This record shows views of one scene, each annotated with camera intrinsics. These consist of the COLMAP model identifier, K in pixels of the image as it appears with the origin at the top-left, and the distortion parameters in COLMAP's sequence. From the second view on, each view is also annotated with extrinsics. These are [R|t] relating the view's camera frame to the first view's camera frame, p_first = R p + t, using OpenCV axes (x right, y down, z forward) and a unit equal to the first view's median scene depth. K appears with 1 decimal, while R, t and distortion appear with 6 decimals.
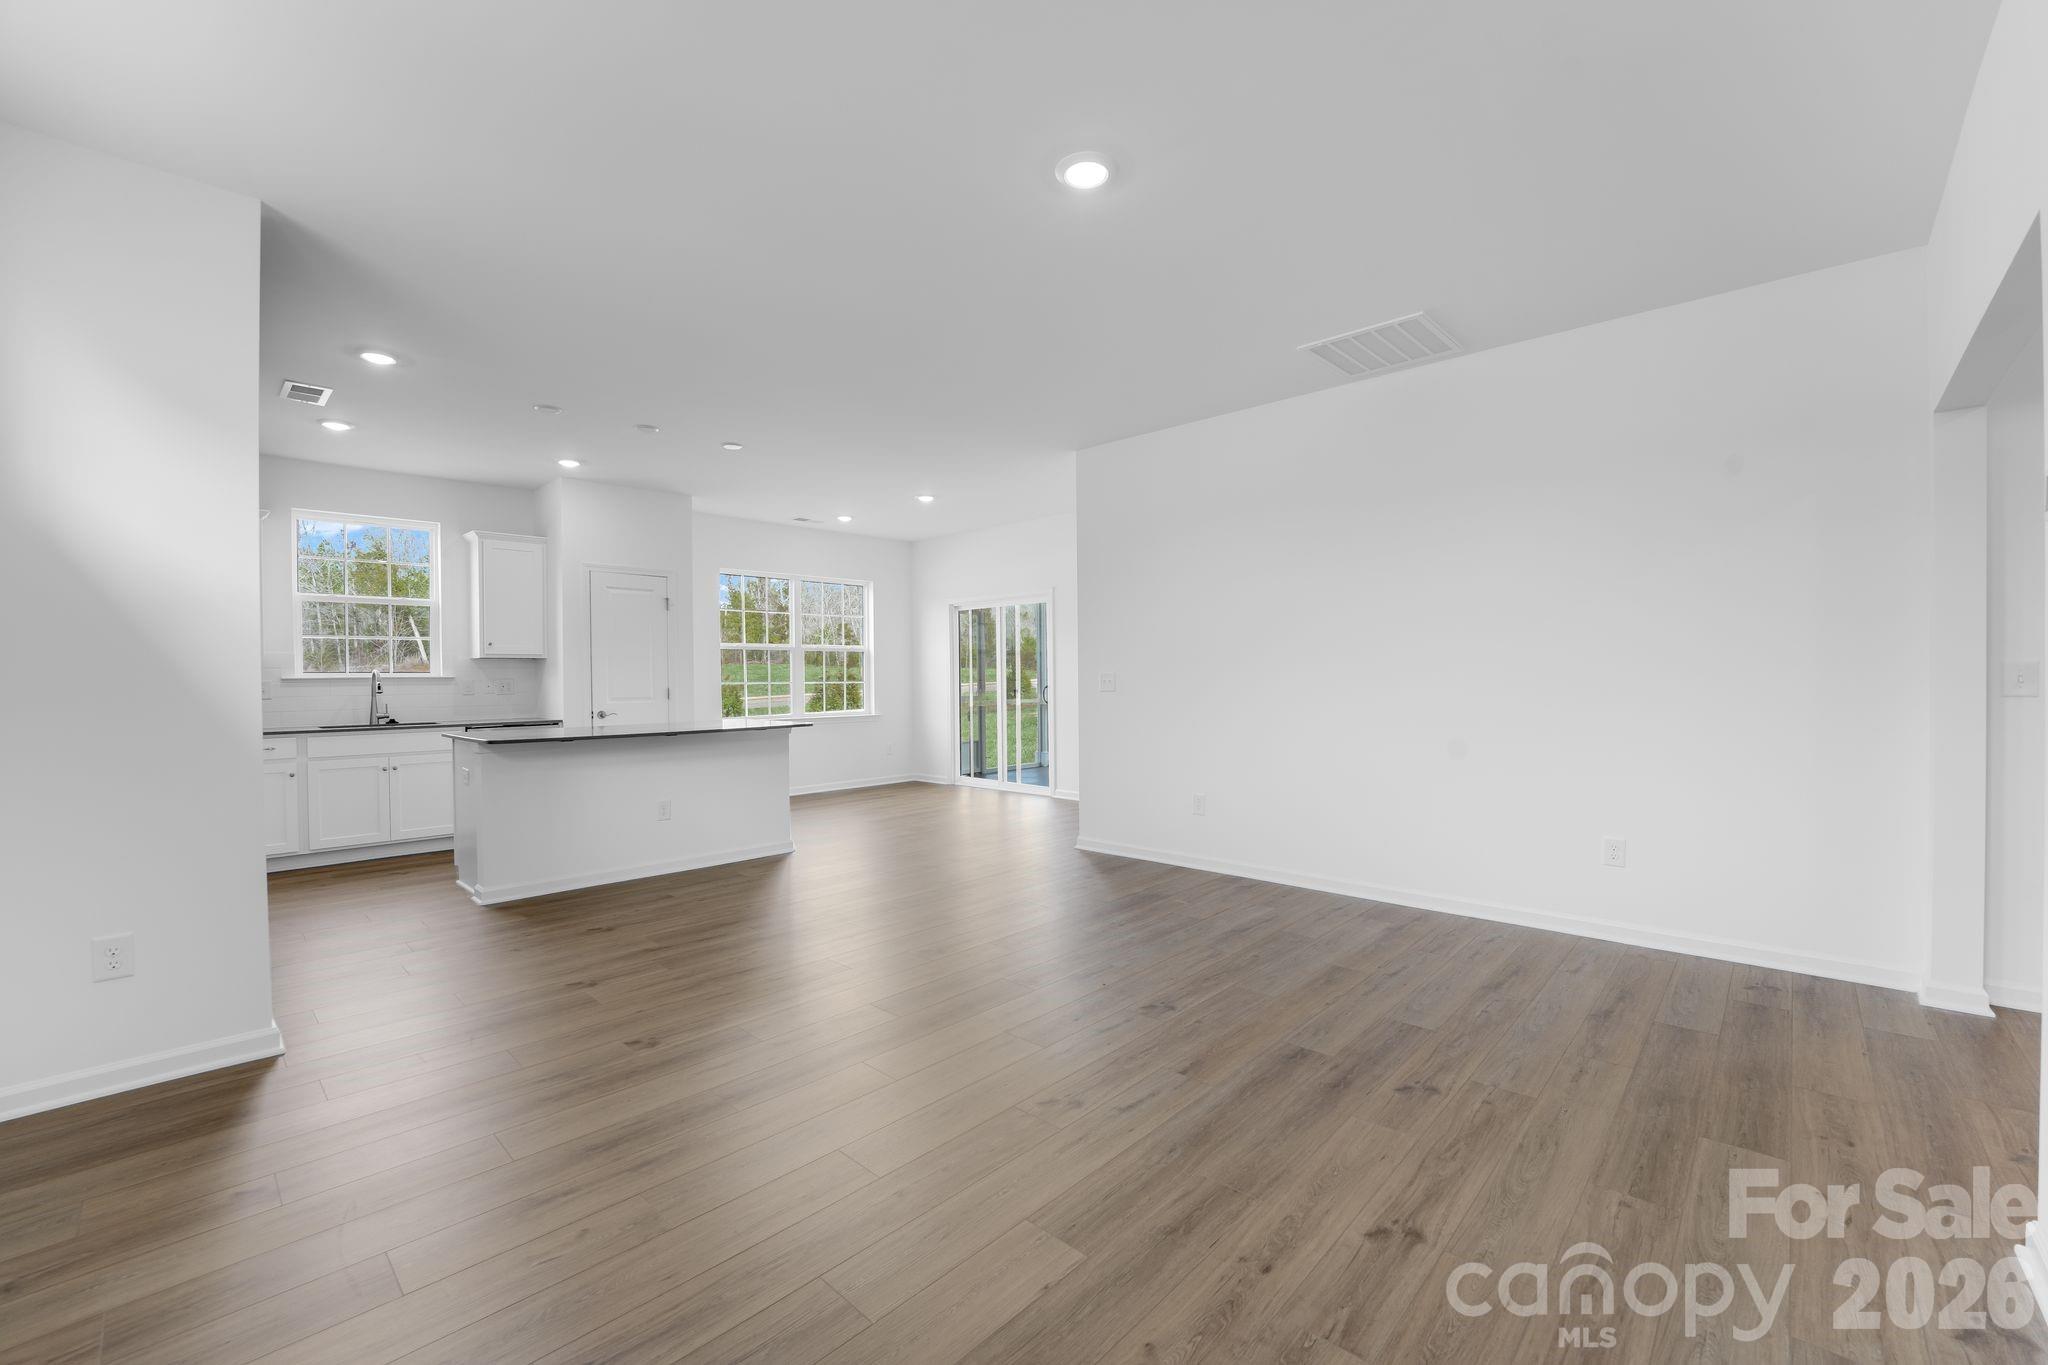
lens RADIAL K [[847.9, 0, 1029.3], [0, 847.9, 689.1], [0, 0, 1]] dist [-0.017383, -0.000020]
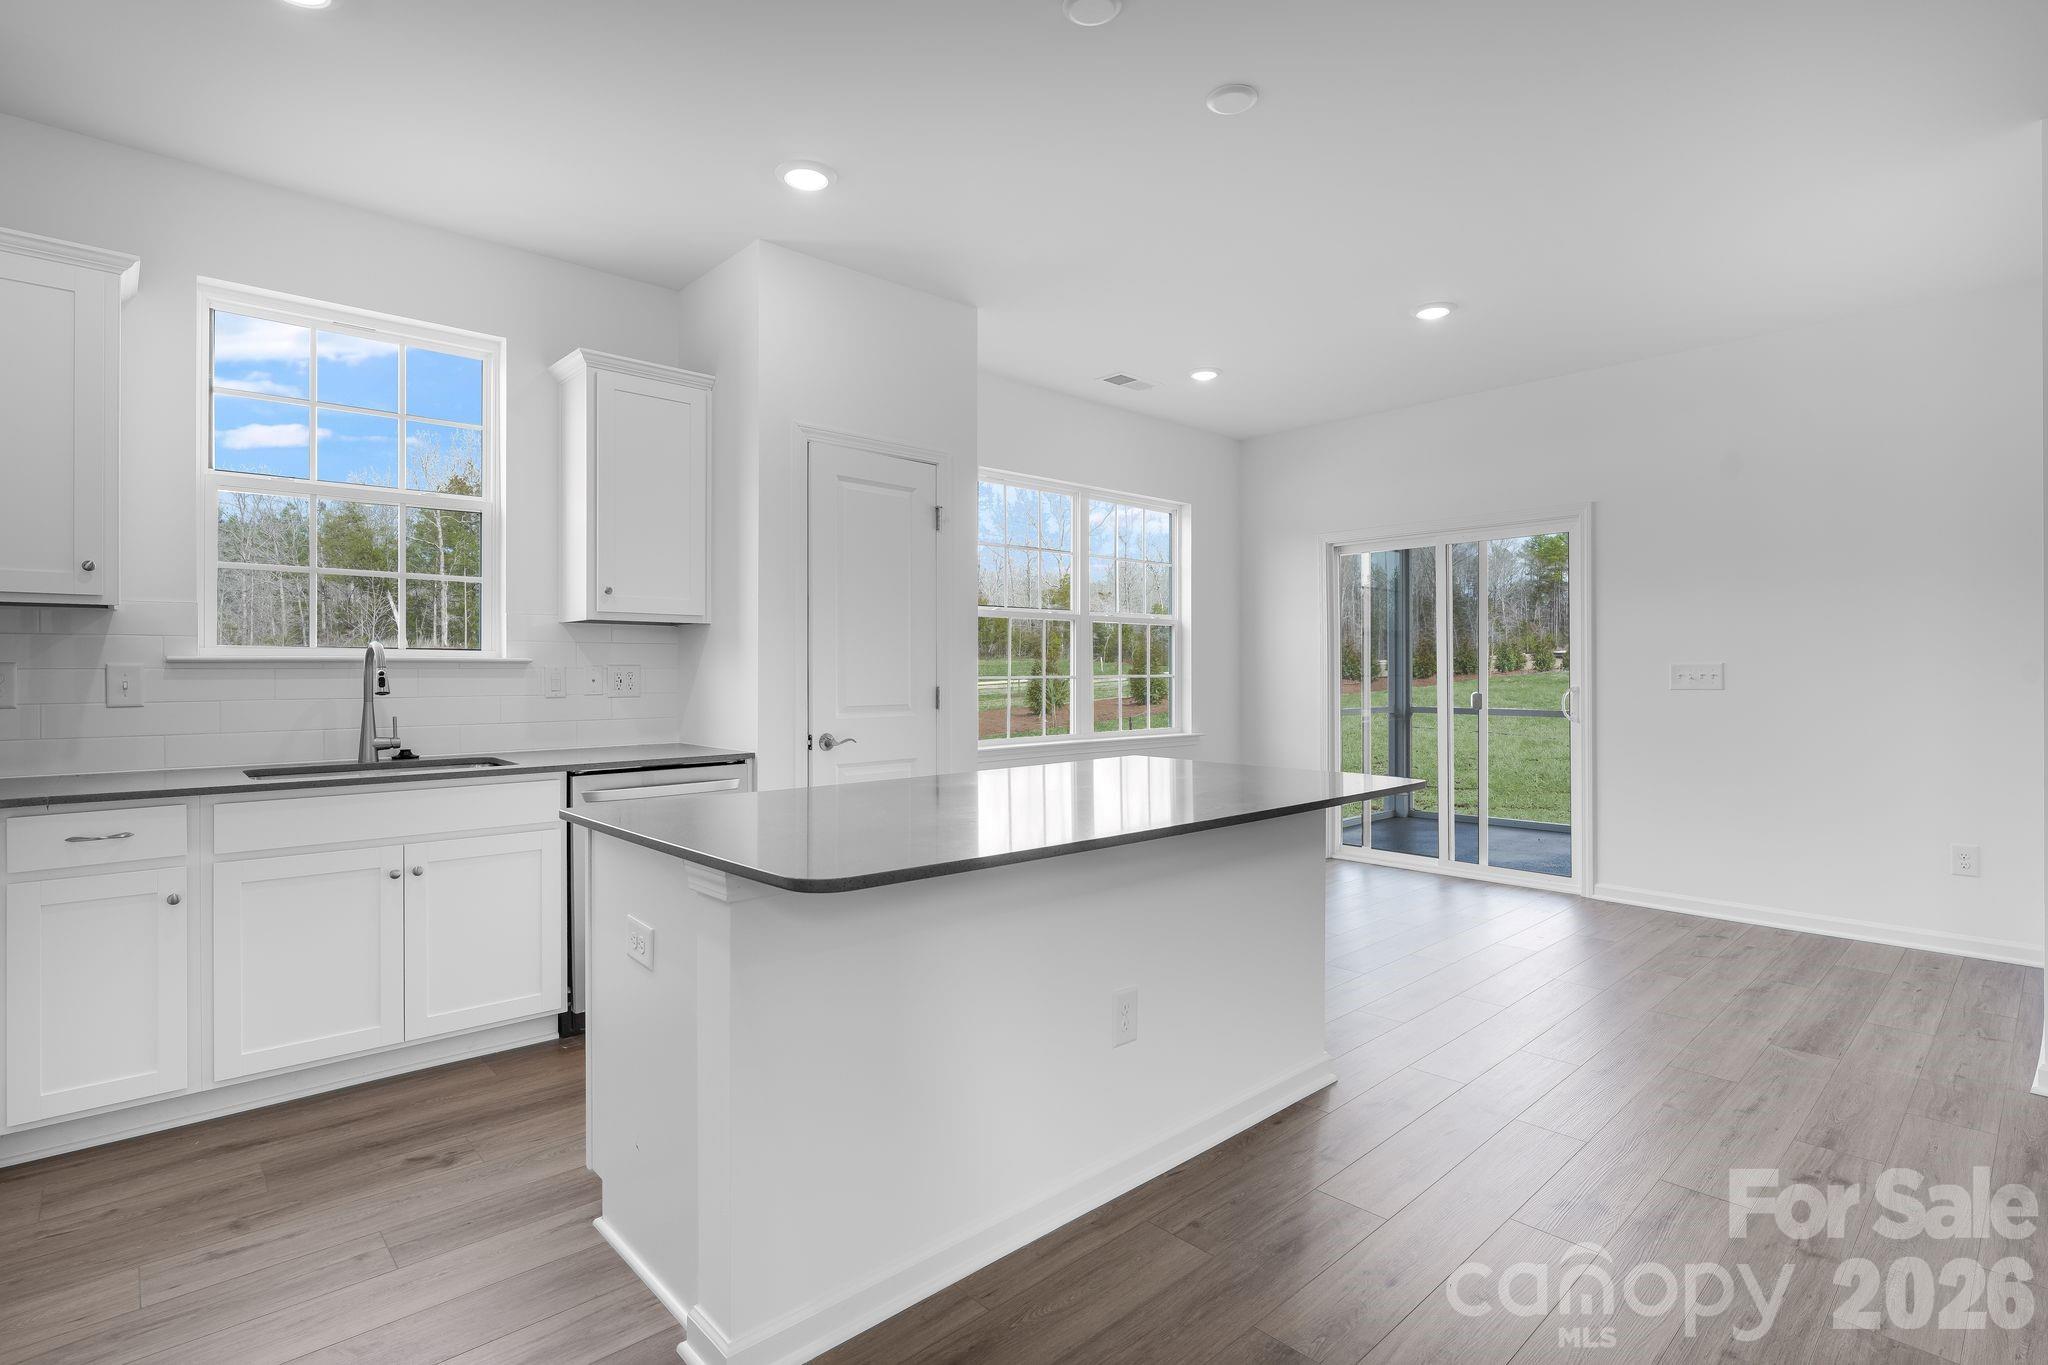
lens RADIAL K [[999.2, 0, 1020.8], [0, 999.2, 668.4], [0, 0, 1]] dist [-0.003346, -0.000299]
pose [[0.997796, 0.008094, -0.065859, -0.369809], [-0.009233, 0.999813, -0.017007, -0.002705], [0.065709, 0.017578, 0.997684, 0.454356]]
